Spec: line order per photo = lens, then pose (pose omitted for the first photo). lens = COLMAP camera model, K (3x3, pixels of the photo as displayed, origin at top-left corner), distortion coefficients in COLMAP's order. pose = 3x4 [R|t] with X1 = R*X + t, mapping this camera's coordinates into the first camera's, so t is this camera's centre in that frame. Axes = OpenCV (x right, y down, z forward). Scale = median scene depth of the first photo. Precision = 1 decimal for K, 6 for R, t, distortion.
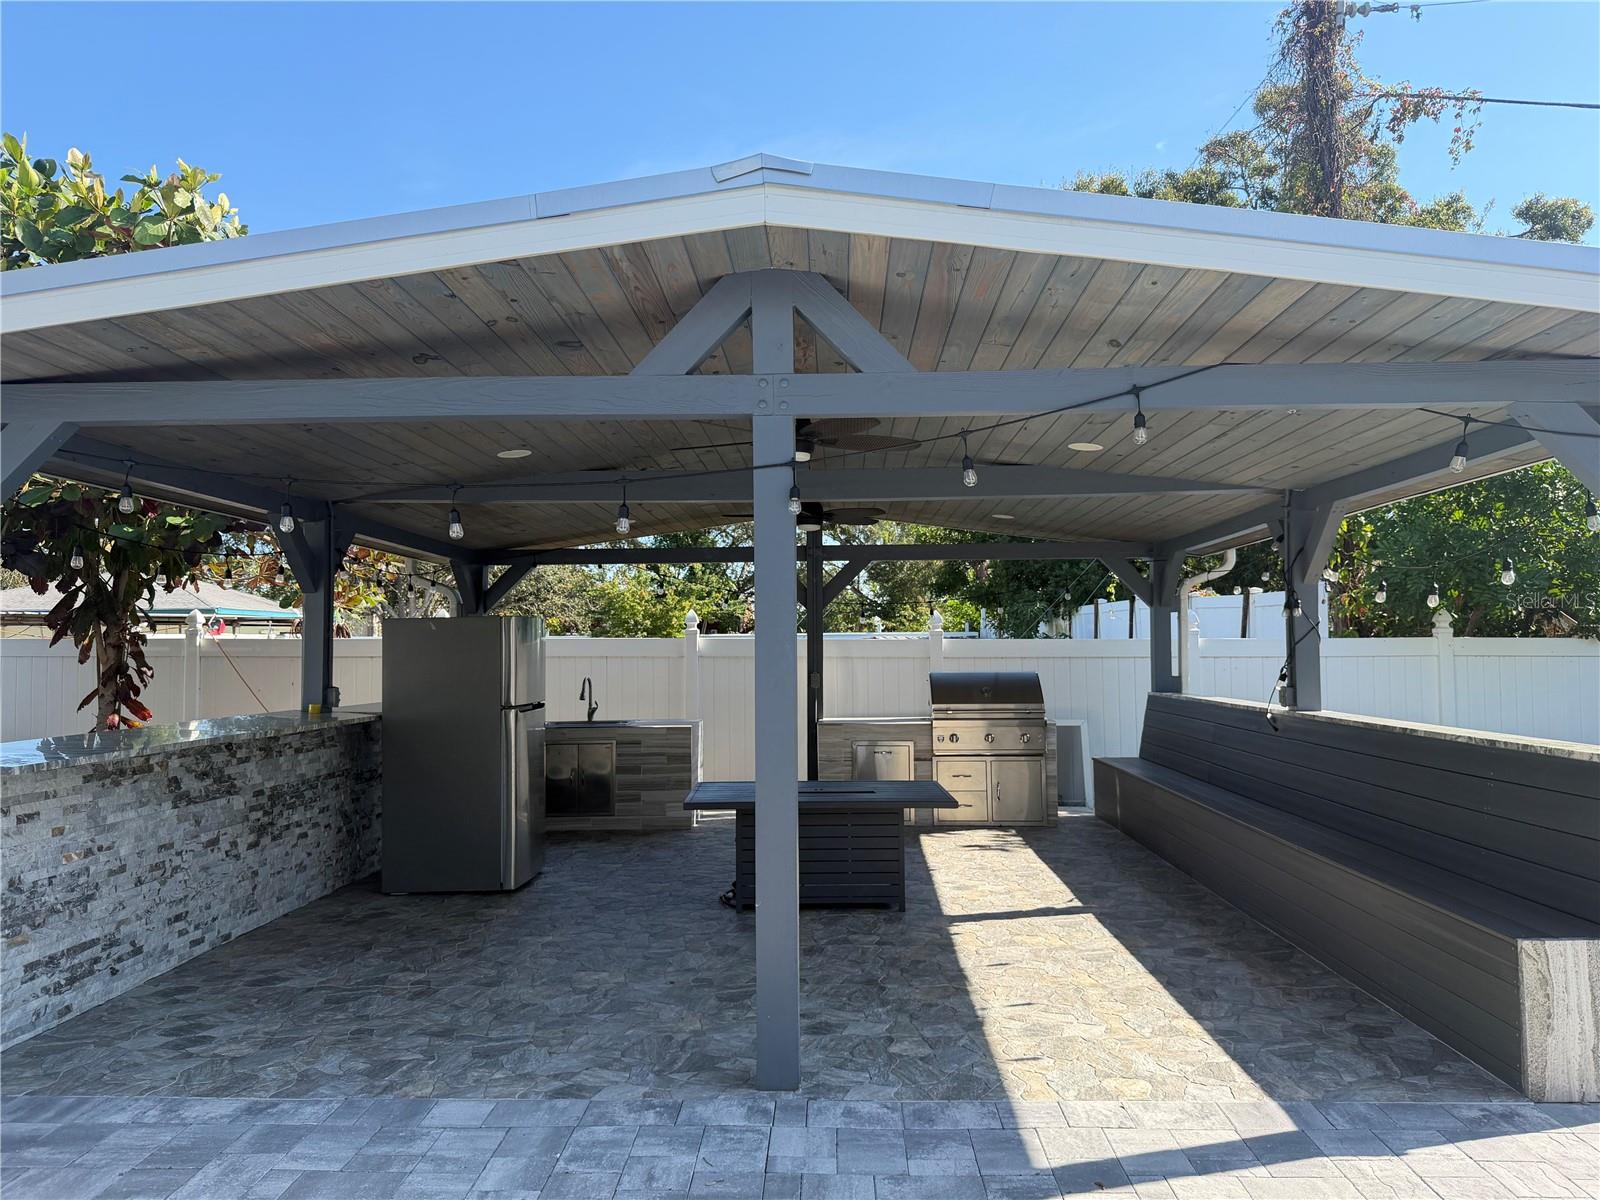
lens RADIAL K [[1122.4, 0, 801.1], [0, 1122.4, 589.8], [0, 0, 1]] dist [0.042753, -0.034954]
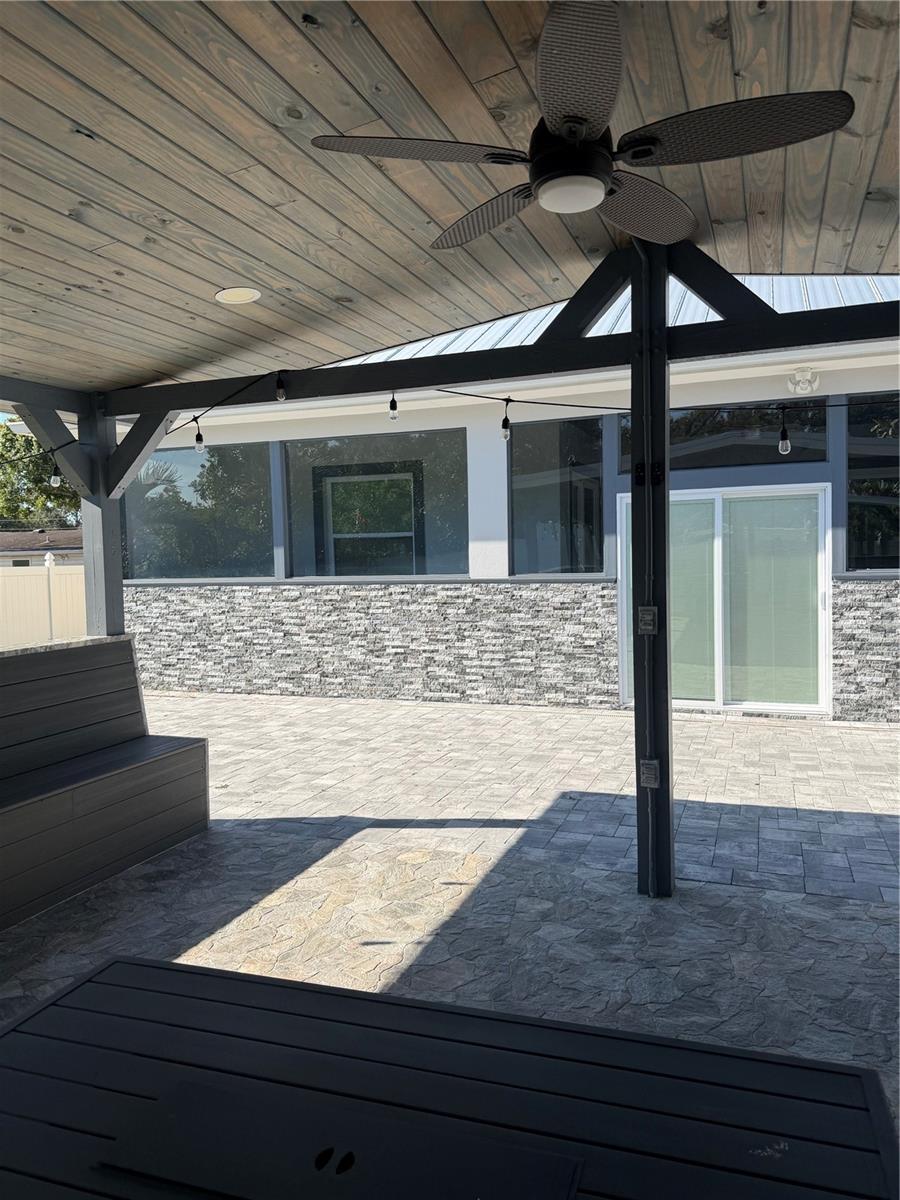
lens RADIAL K [[841.8, 0, 441.6], [0, 841.8, 593.6], [0, 0, 1]] dist [0.042753, -0.034954]
pose [[-0.943562, 0.012486, 0.330960, -0.102599], [0.010394, 0.999913, -0.008092, 0.092089], [-0.331032, -0.004195, -0.943610, 1.811475]]
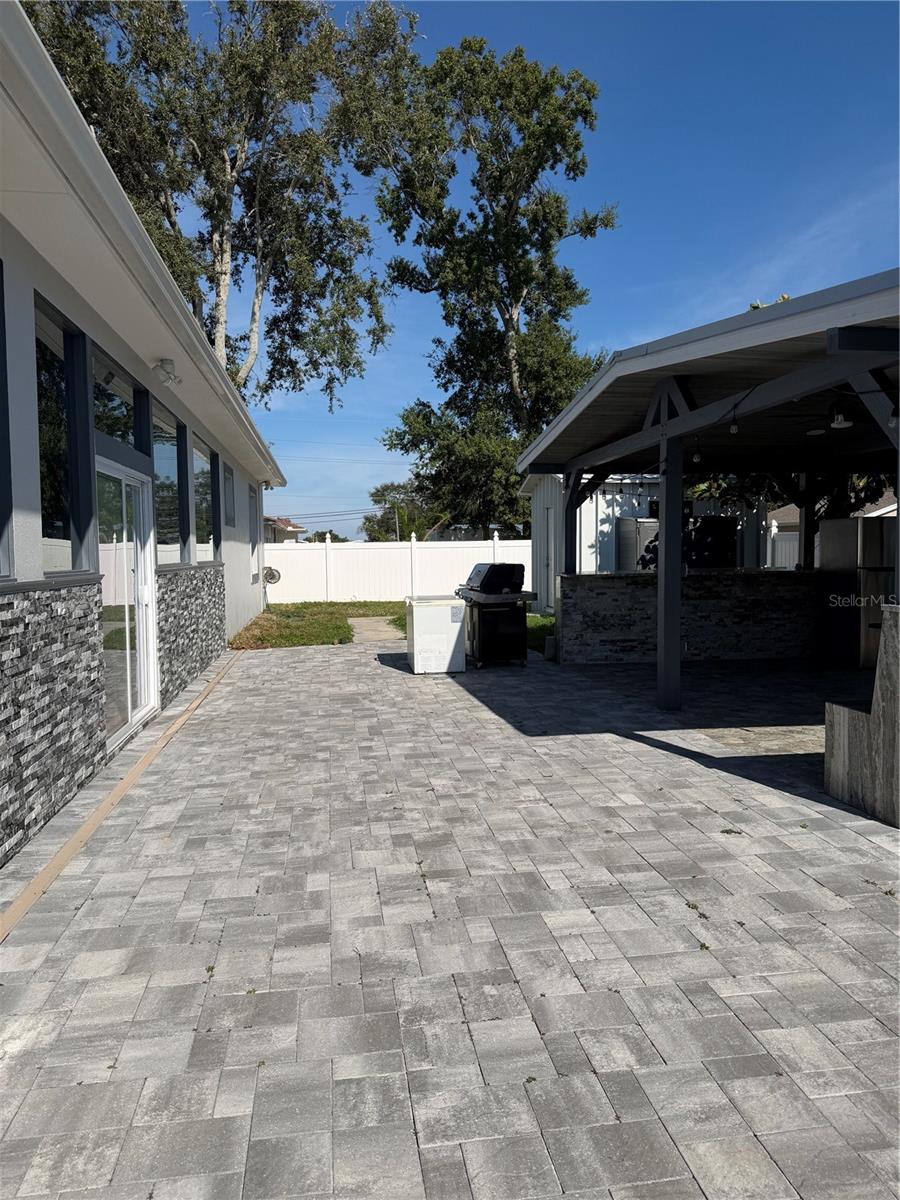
lens RADIAL K [[841.8, 0, 446.0], [0, 841.8, 600.7], [0, 0, 1]] dist [0.042753, -0.034954]
pose [[0.179300, 0.066341, -0.981555, 1.568818], [0.068226, 0.994483, 0.079678, 0.006742], [0.981426, -0.081253, 0.173784, 0.187726]]
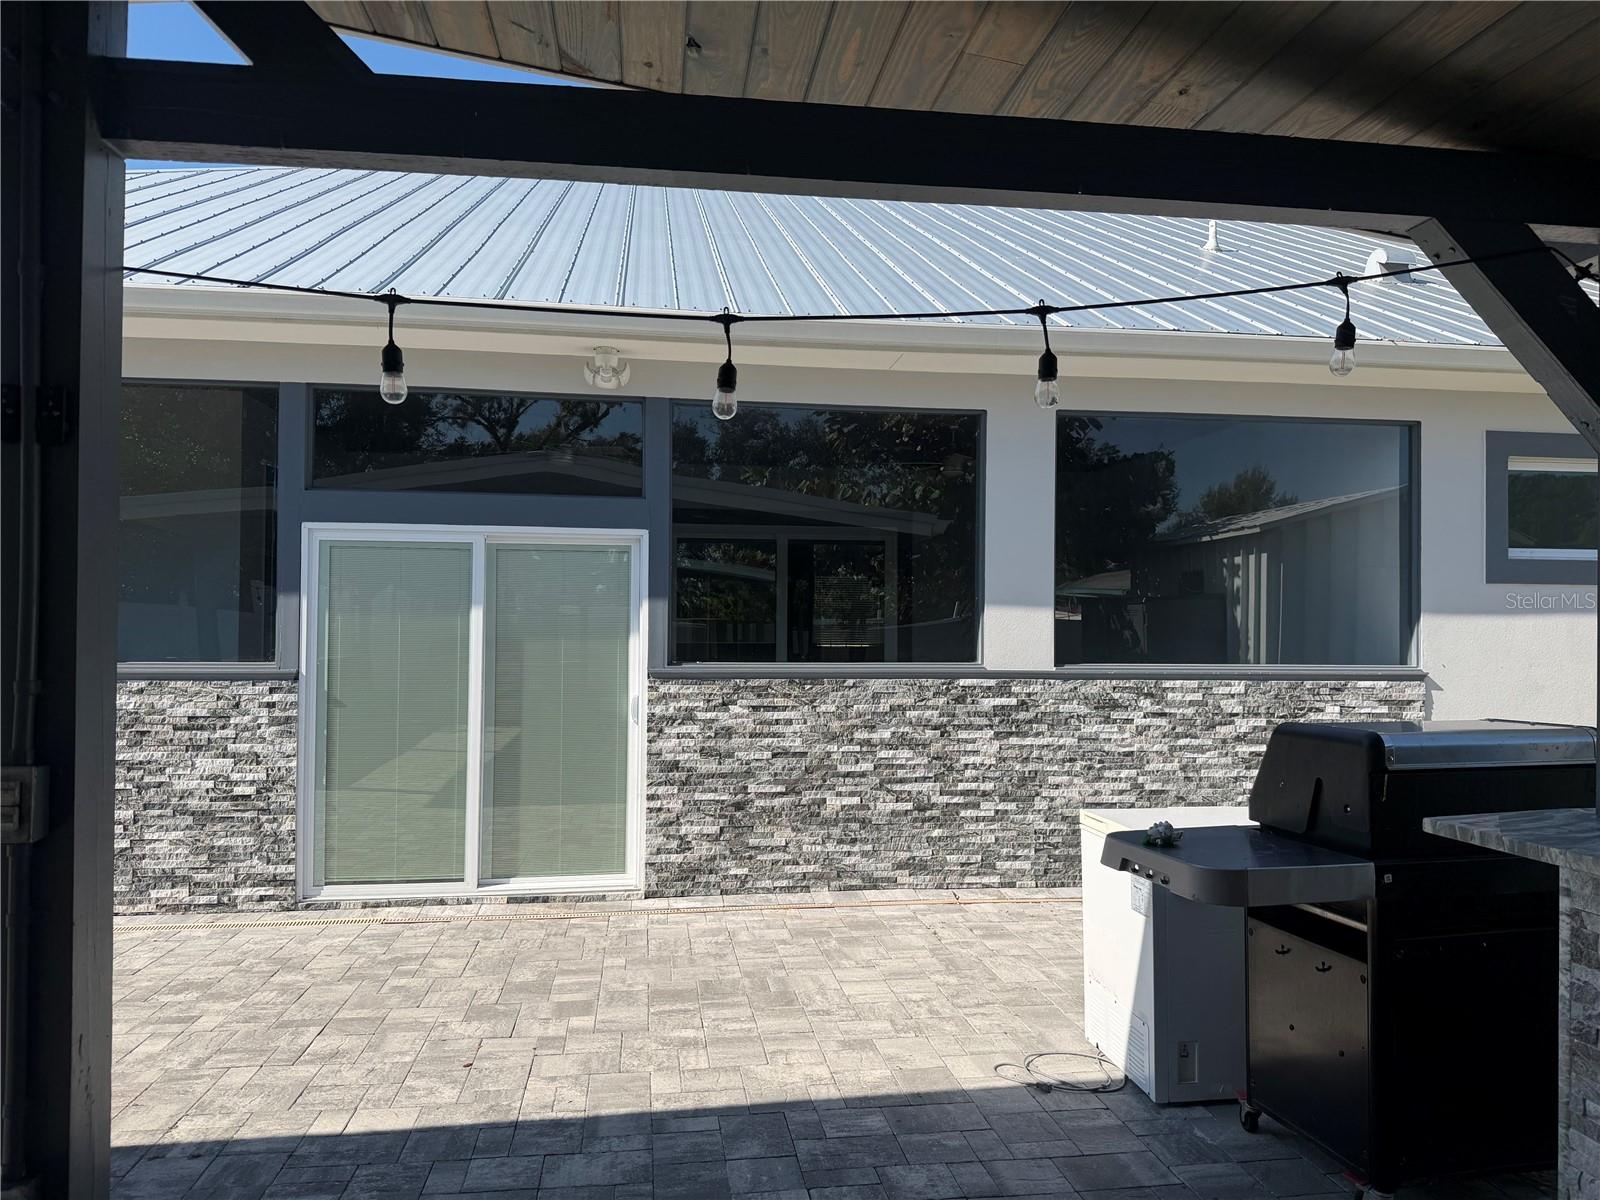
lens RADIAL K [[1122.4, 0, 801.9], [0, 1122.4, 606.0], [0, 0, 1]] dist [0.042753, -0.034954]
pose [[-0.985962, 0.000088, -0.166971, -0.232478], [0.013006, 0.997002, -0.076280, 0.080083], [0.166463, -0.077381, -0.983007, 1.425114]]
